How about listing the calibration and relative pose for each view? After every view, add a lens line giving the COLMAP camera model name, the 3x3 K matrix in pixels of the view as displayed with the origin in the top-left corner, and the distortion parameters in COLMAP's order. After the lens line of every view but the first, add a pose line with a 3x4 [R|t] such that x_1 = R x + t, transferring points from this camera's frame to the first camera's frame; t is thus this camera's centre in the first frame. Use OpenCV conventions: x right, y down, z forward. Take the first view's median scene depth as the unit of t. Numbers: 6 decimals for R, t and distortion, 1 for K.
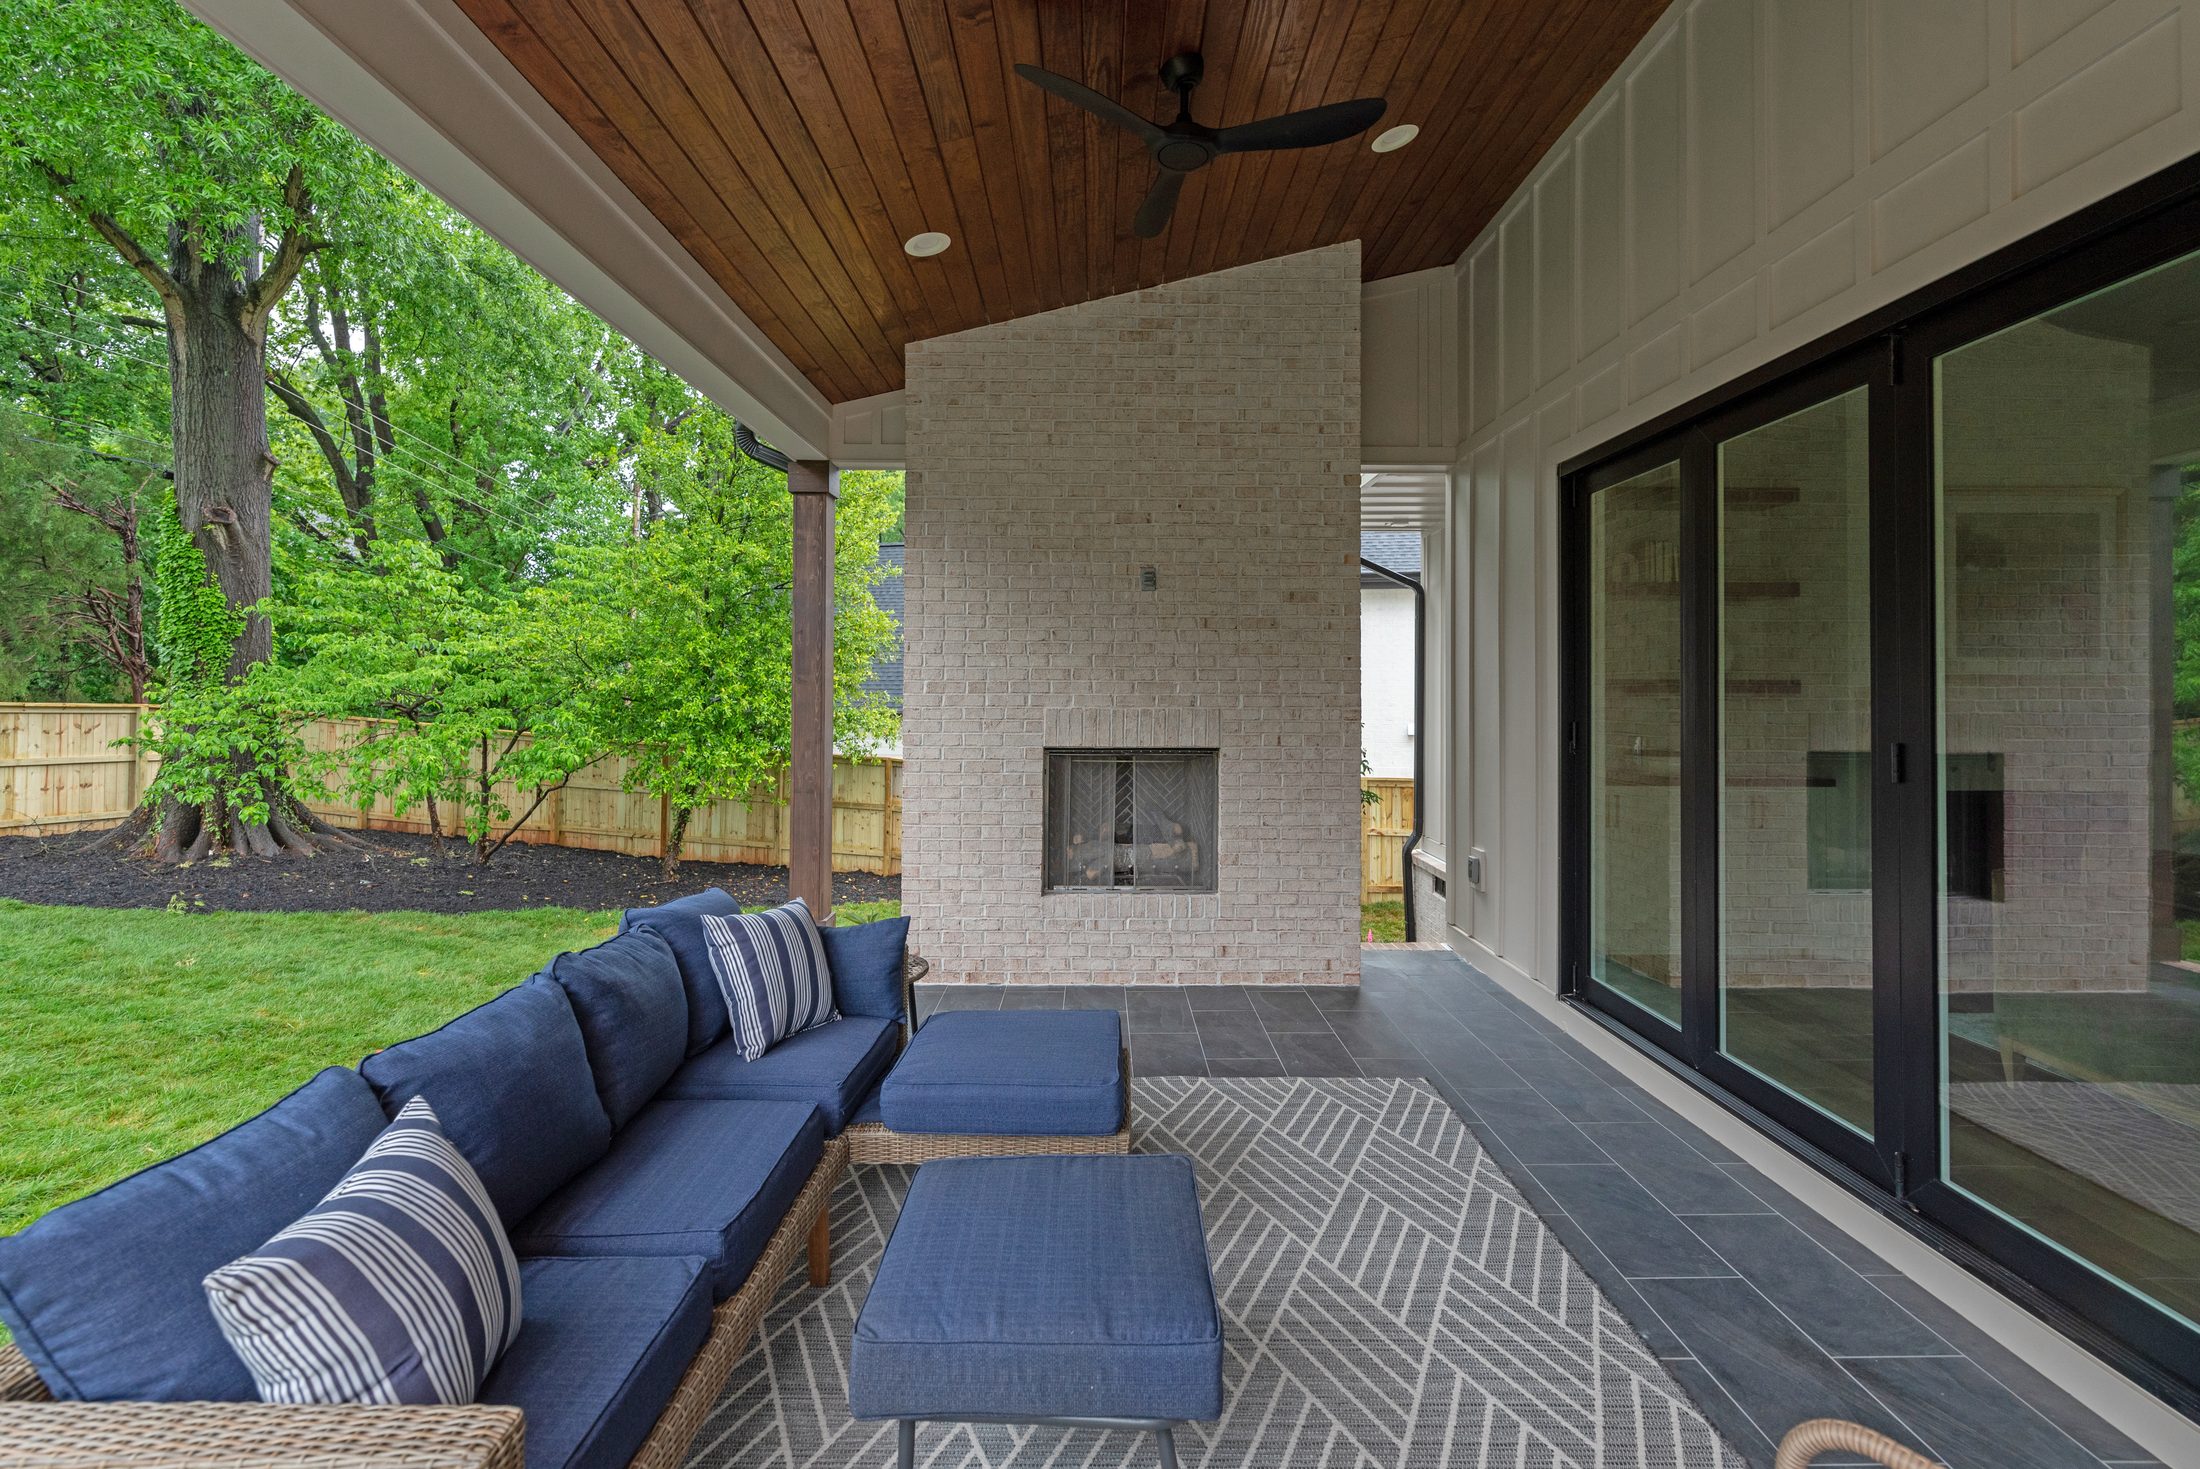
lens RADIAL K [[979.5, 0, 1086.8], [0, 979.5, 668.1], [0, 0, 1]] dist [0.002145, -0.000599]
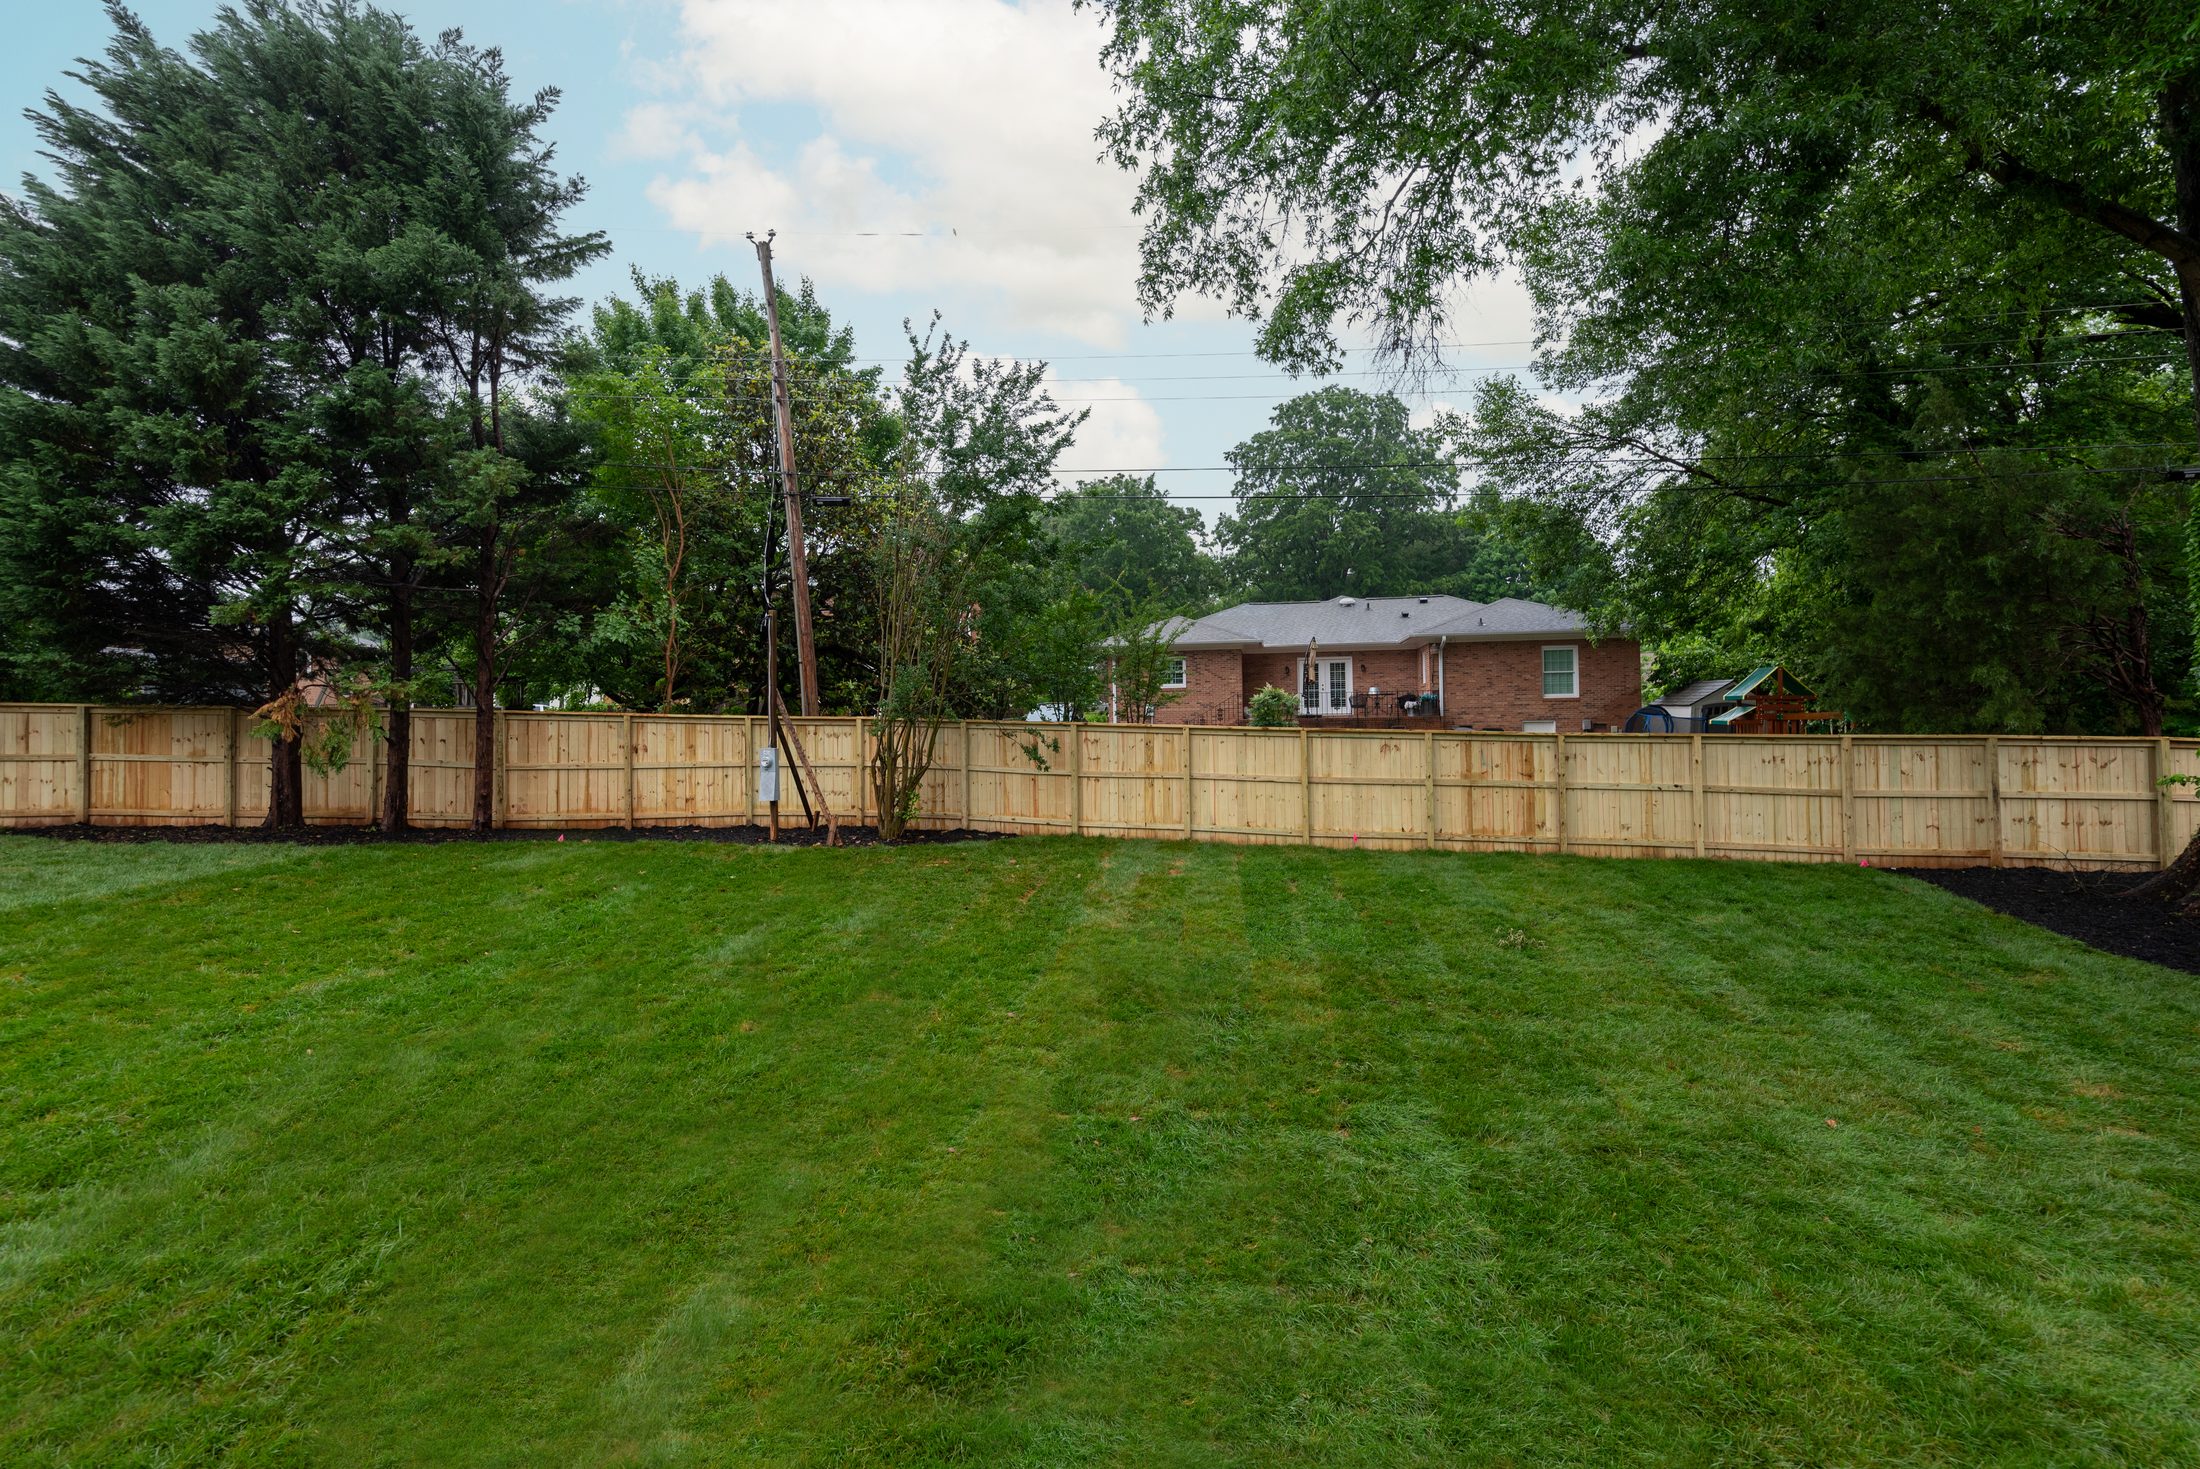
lens RADIAL K [[949.2, 0, 1140.0], [0, 949.2, 707.6], [0, 0, 1]] dist [-0.002857, 0.001494]
pose [[0.046255, -0.030482, -0.998464, -0.272772], [0.038012, 0.998864, -0.028733, -0.000395], [0.998206, -0.036625, 0.047361, 0.064503]]
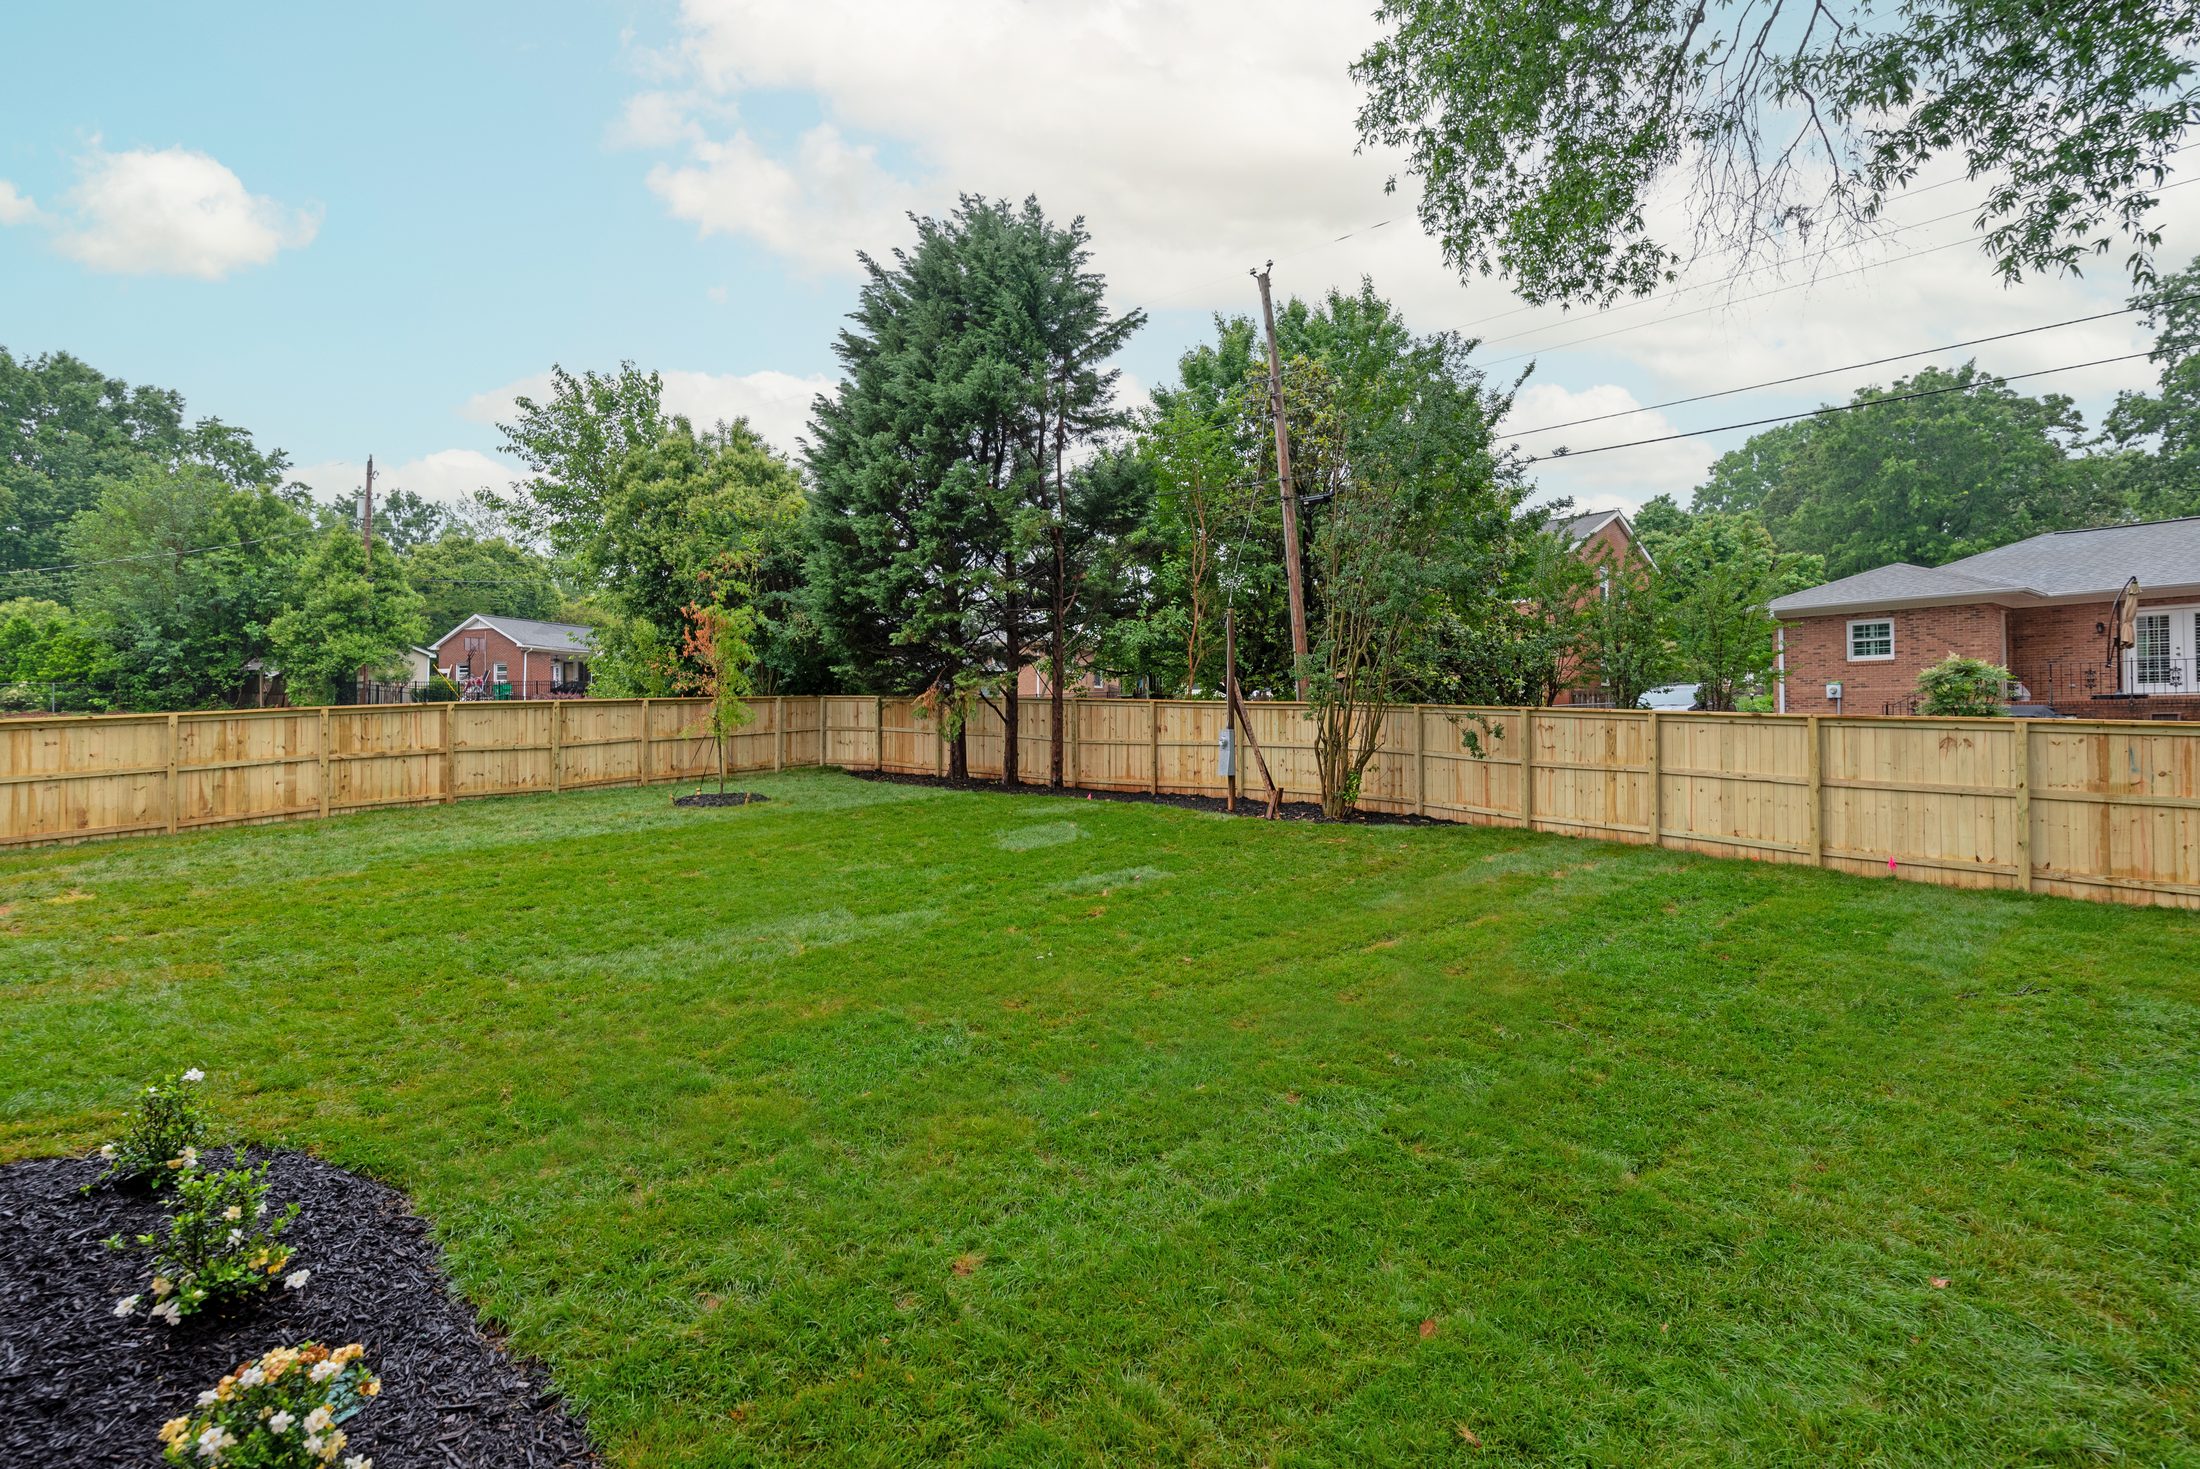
lens RADIAL K [[979.5, 0, 1093.9], [0, 979.5, 701.2], [0, 0, 1]] dist [0.002145, -0.000599]
pose [[-0.641135, -0.018290, -0.767210, -0.292263], [0.020239, 0.998965, -0.040728, 0.027035], [0.767161, -0.041640, -0.640101, 0.884039]]
